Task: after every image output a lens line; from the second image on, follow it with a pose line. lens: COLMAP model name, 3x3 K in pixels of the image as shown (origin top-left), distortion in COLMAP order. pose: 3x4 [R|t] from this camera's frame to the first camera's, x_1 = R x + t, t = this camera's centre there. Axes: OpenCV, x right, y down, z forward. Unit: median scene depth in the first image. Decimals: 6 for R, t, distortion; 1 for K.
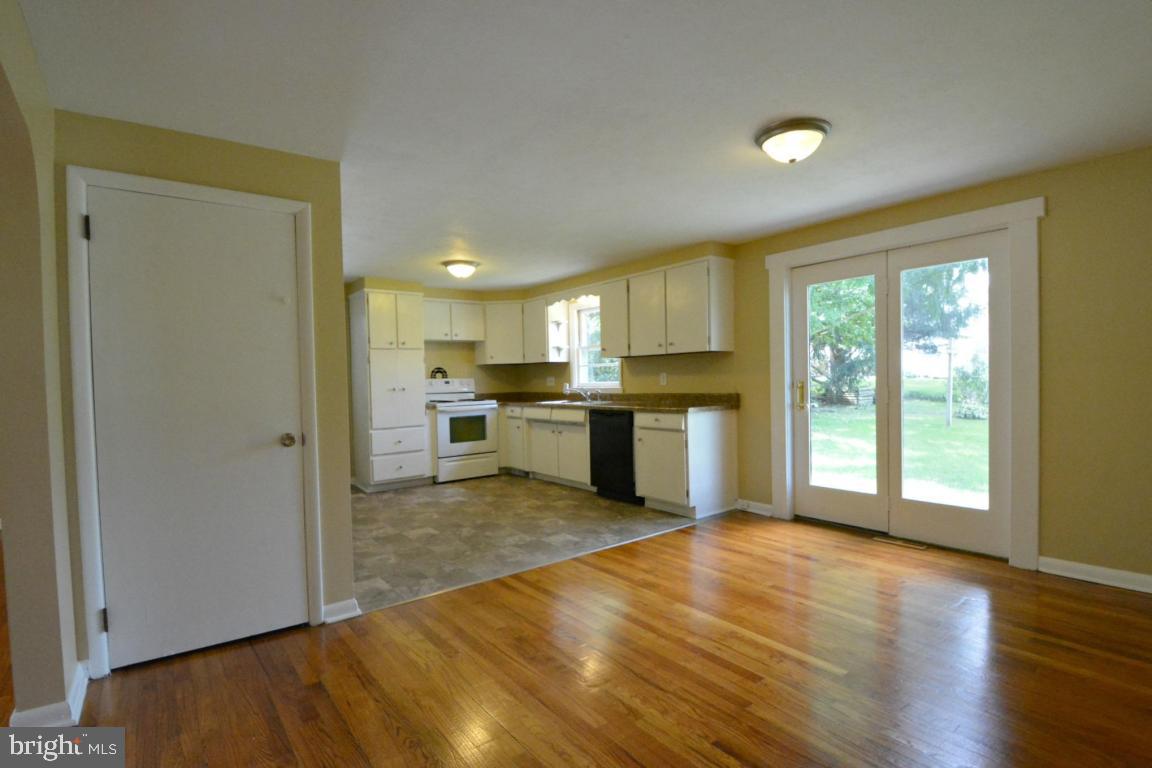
lens RADIAL K [[542.6, 0, 581.5], [0, 542.6, 385.5], [0, 0, 1]] dist [0.029840, -0.037426]
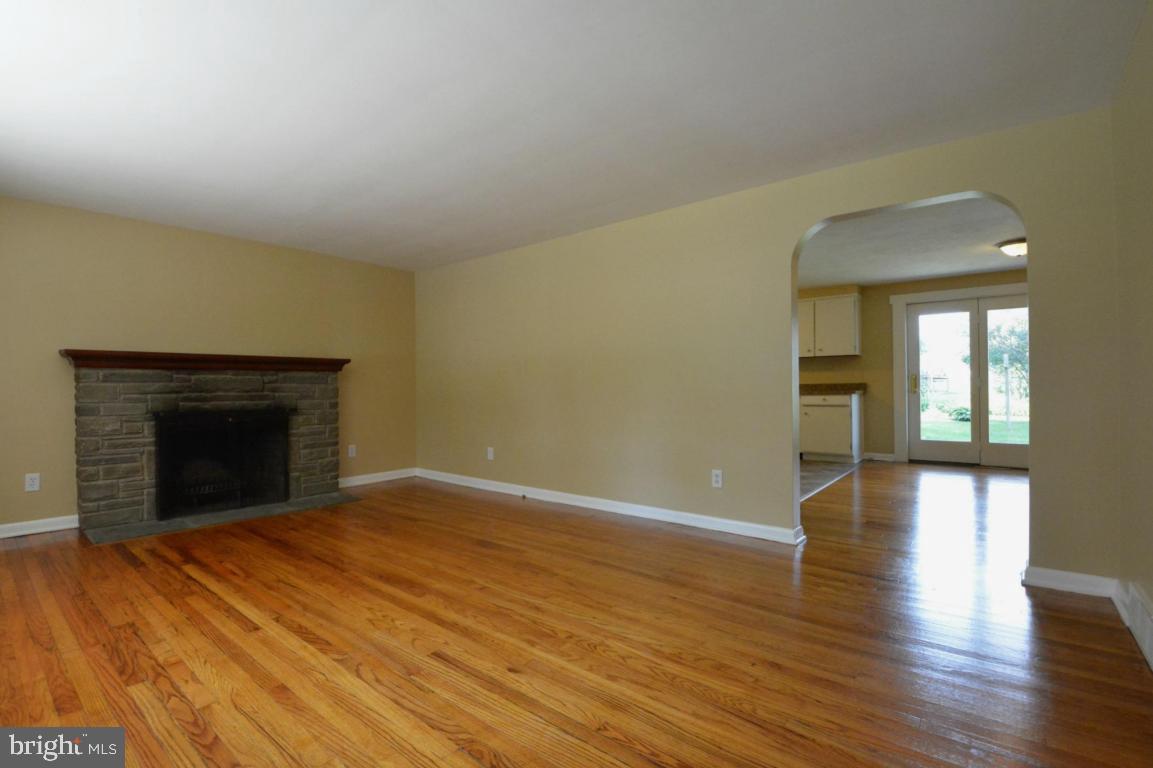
lens RADIAL K [[529.8, 0, 555.8], [0, 529.8, 384.1], [0, 0, 1]] dist [-0.001537, -0.000050]
pose [[0.978058, 0.014622, 0.207819, -0.662210], [-0.009539, 0.999631, -0.025437, 0.047983], [-0.208114, 0.022896, 0.977837, -0.208755]]
